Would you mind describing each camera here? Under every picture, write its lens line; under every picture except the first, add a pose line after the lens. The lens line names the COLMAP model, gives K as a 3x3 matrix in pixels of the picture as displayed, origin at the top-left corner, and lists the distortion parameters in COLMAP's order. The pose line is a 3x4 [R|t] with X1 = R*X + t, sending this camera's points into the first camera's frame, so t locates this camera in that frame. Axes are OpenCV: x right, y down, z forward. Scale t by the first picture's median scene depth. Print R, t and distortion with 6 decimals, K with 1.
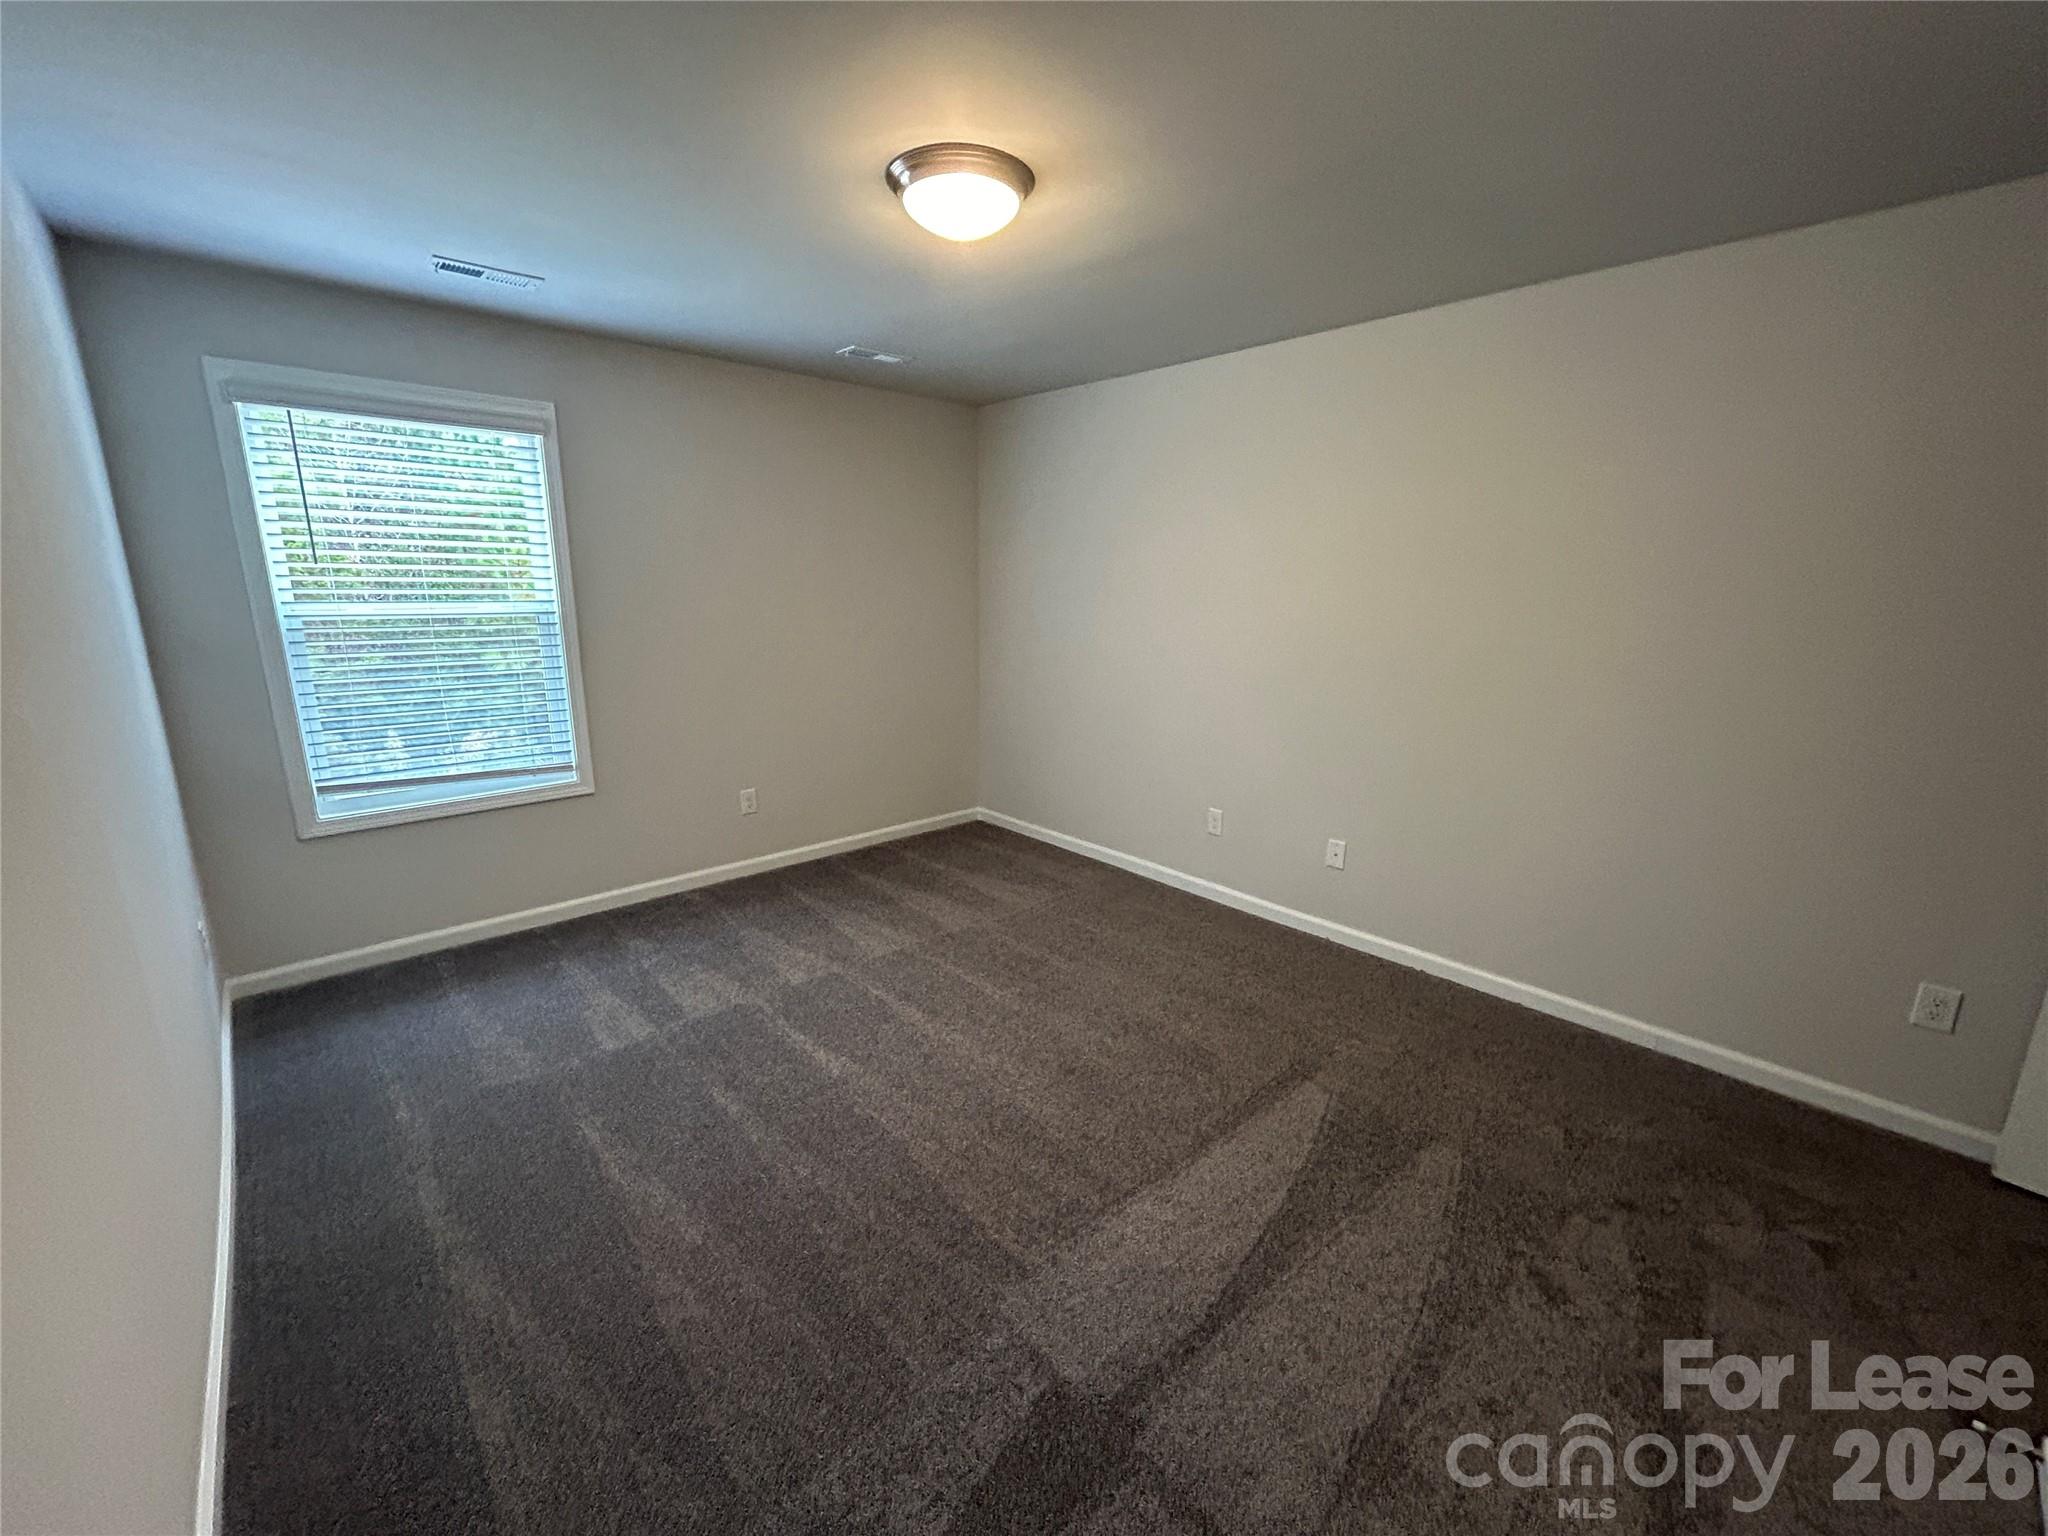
lens RADIAL K [[829.2, 0, 1022.8], [0, 829.2, 766.9], [0, 0, 1]] dist [-0.001709, 0.000726]
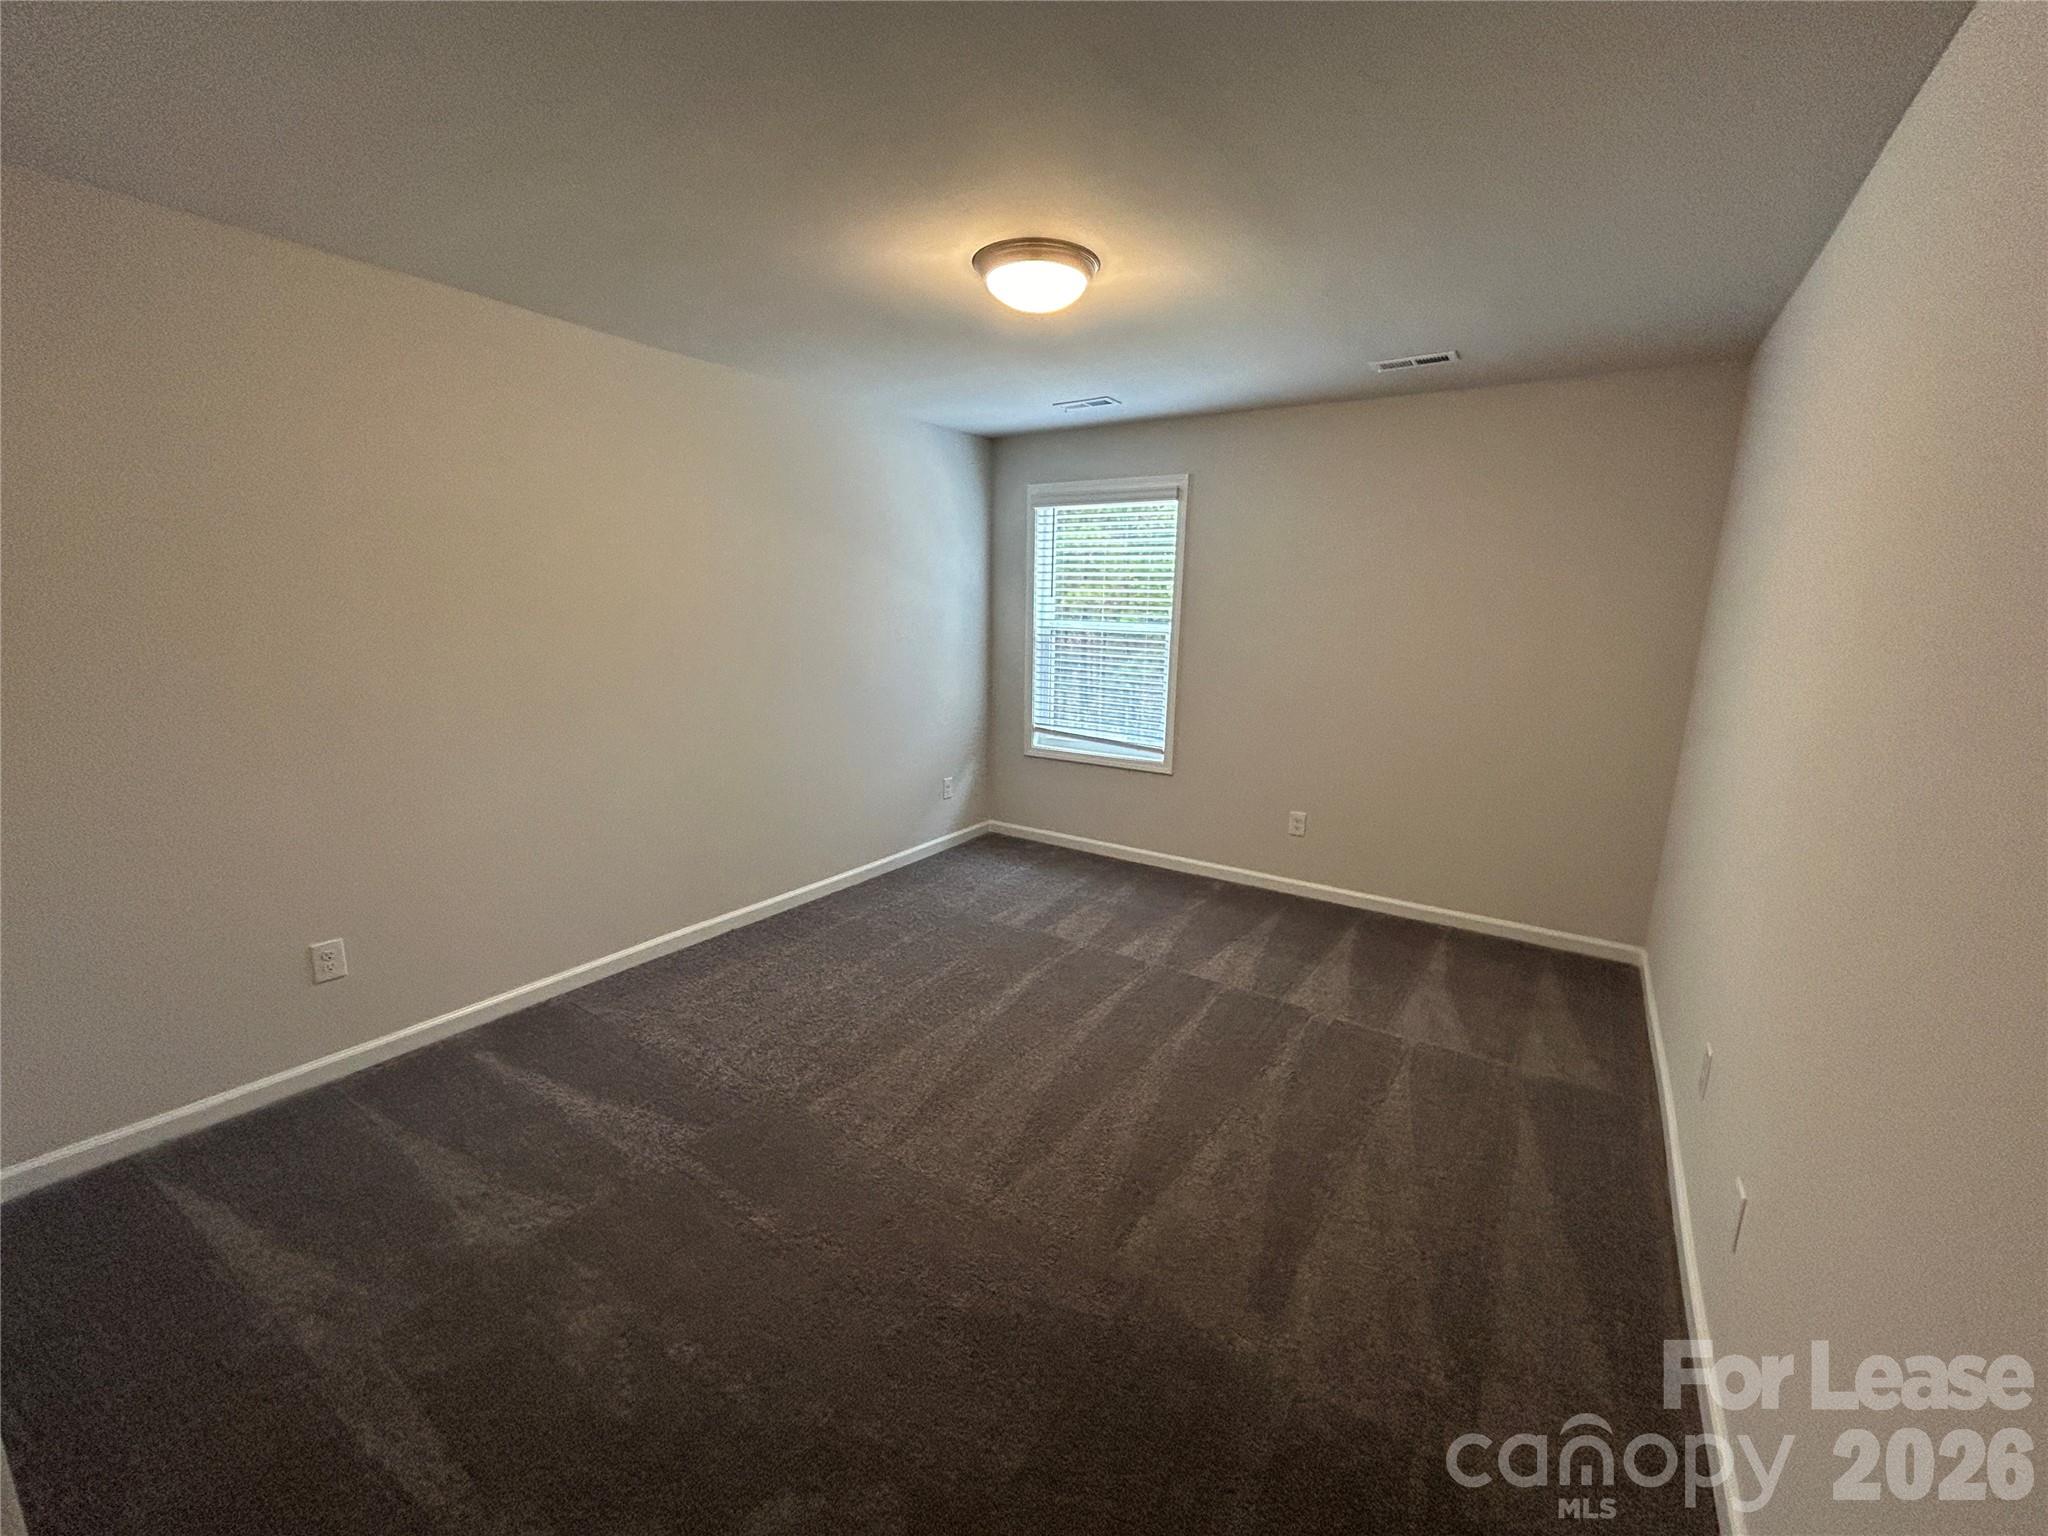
lens RADIAL K [[829.2, 0, 1022.8], [0, 829.2, 766.9], [0, 0, 1]] dist [-0.001709, 0.000726]
pose [[0.233155, 0.185420, -0.954598, 0.716905], [-0.235634, 0.963171, 0.129533, -0.101573], [0.943459, 0.194734, 0.268259, 0.495594]]
